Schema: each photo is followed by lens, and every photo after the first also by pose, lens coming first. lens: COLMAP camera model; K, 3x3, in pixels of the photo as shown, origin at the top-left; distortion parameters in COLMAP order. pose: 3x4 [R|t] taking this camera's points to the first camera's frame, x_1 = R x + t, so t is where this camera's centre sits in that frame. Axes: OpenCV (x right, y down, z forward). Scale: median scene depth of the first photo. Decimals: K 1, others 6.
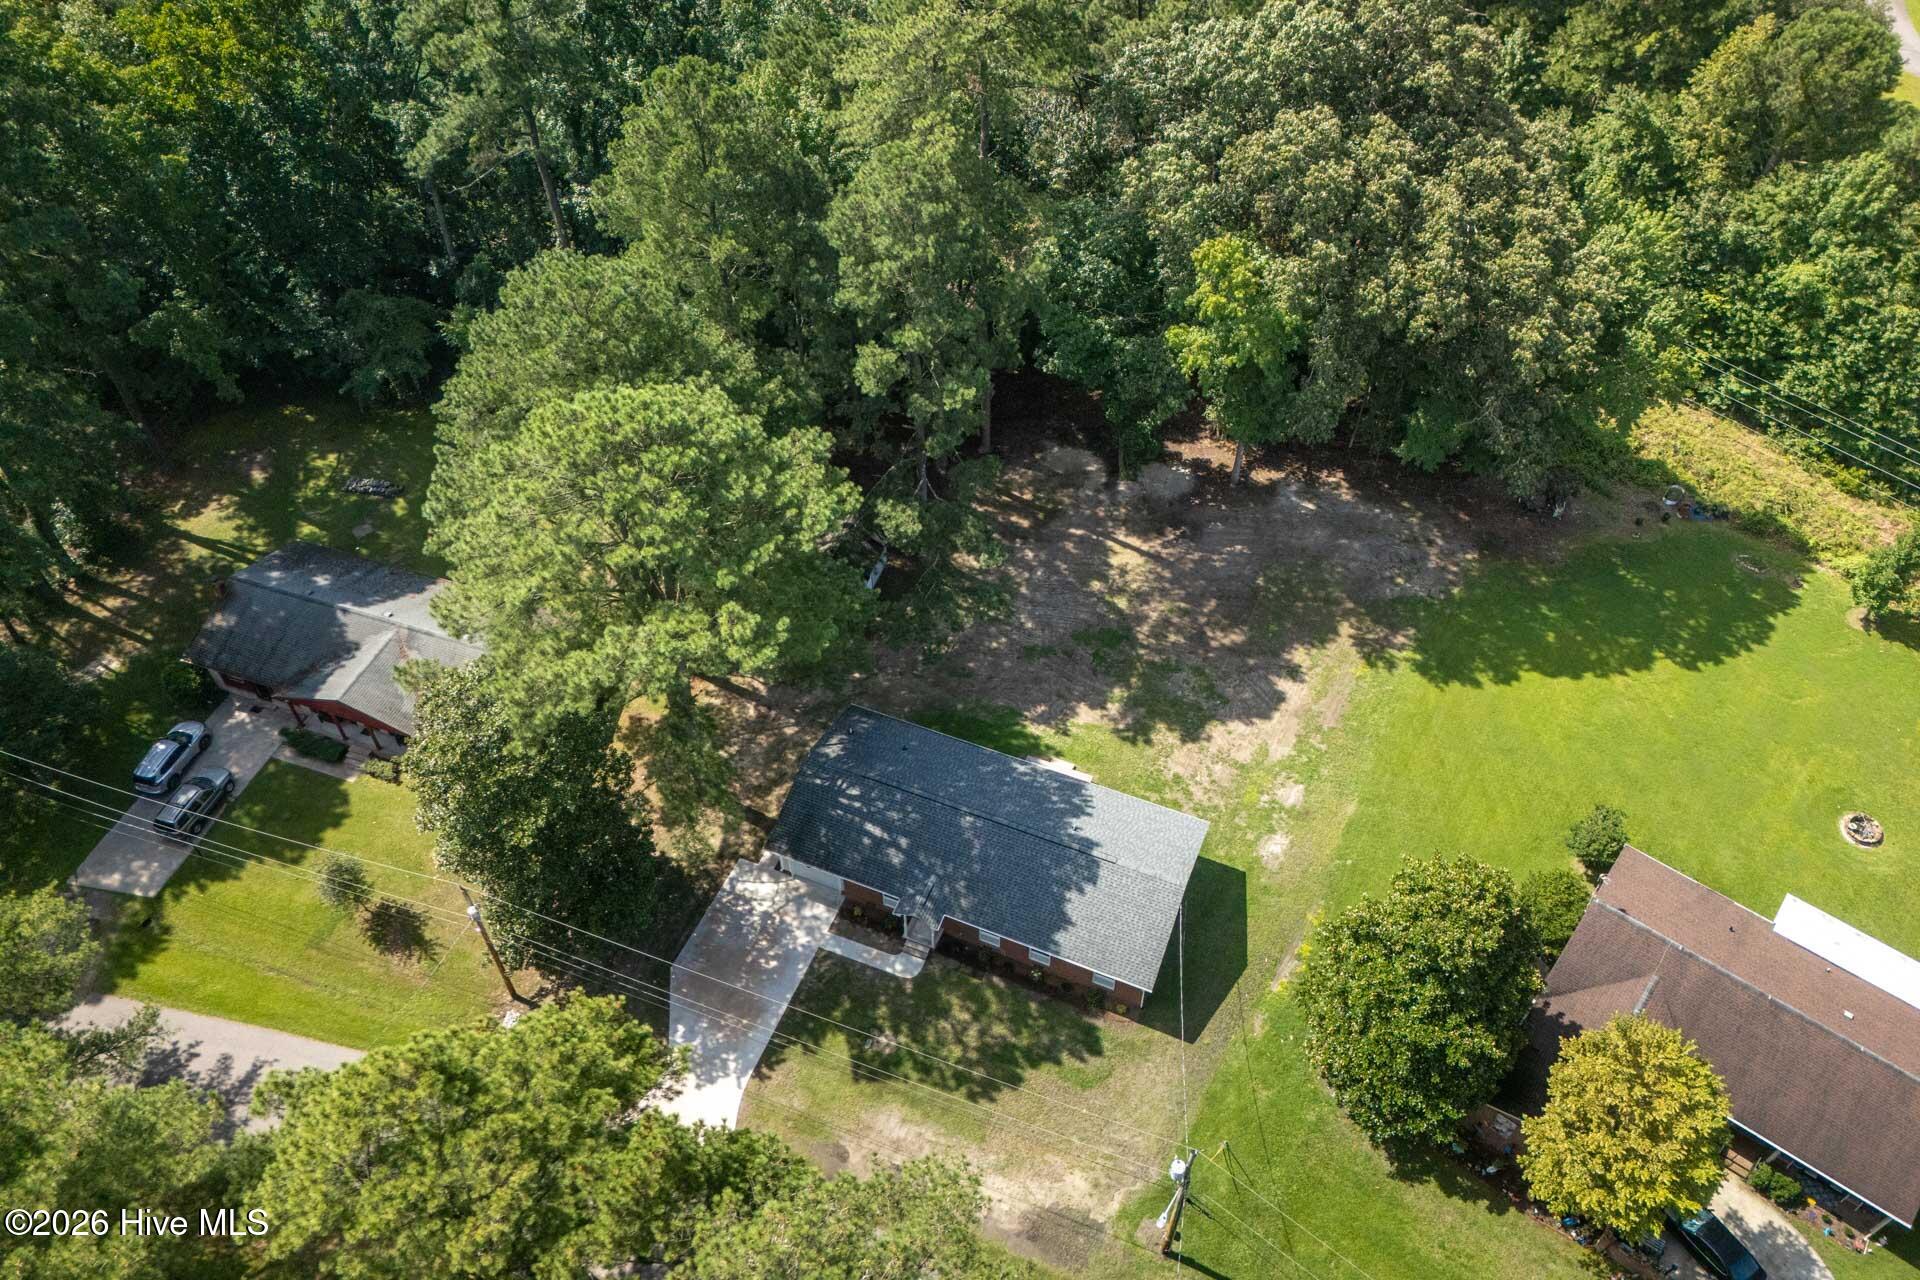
lens RADIAL K [[1404.7, 0, 953.8], [0, 1404.7, 646.5], [0, 0, 1]] dist [0.079852, -0.078901]
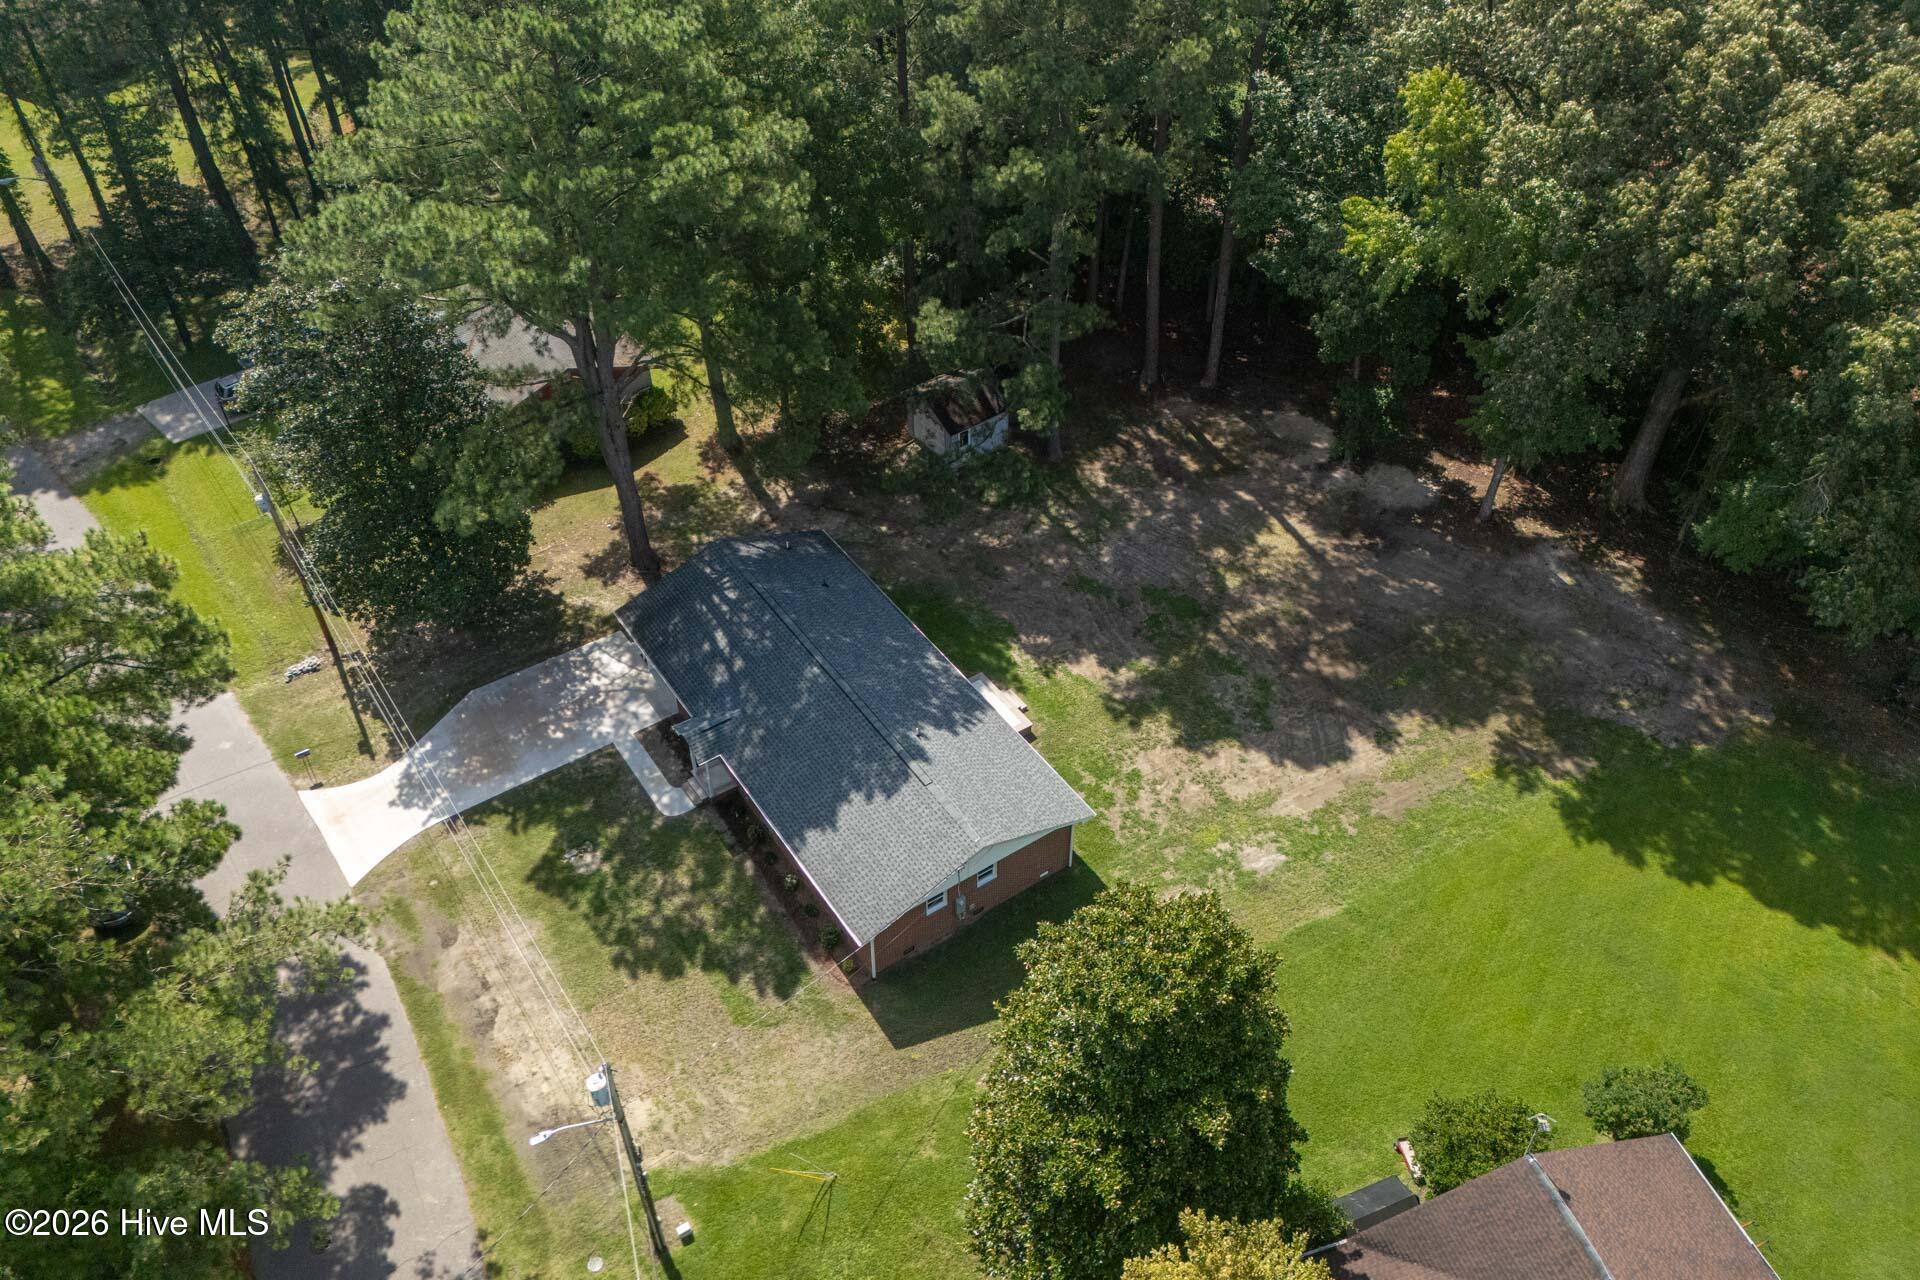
lens RADIAL K [[1404.7, 0, 953.8], [0, 1404.7, 646.5], [0, 0, 1]] dist [0.079852, -0.078901]
pose [[0.833493, 0.381171, -0.399997, 0.341231], [-0.413486, 0.910491, 0.006038, 0.064939], [0.366495, 0.160360, 0.916497, 0.266994]]
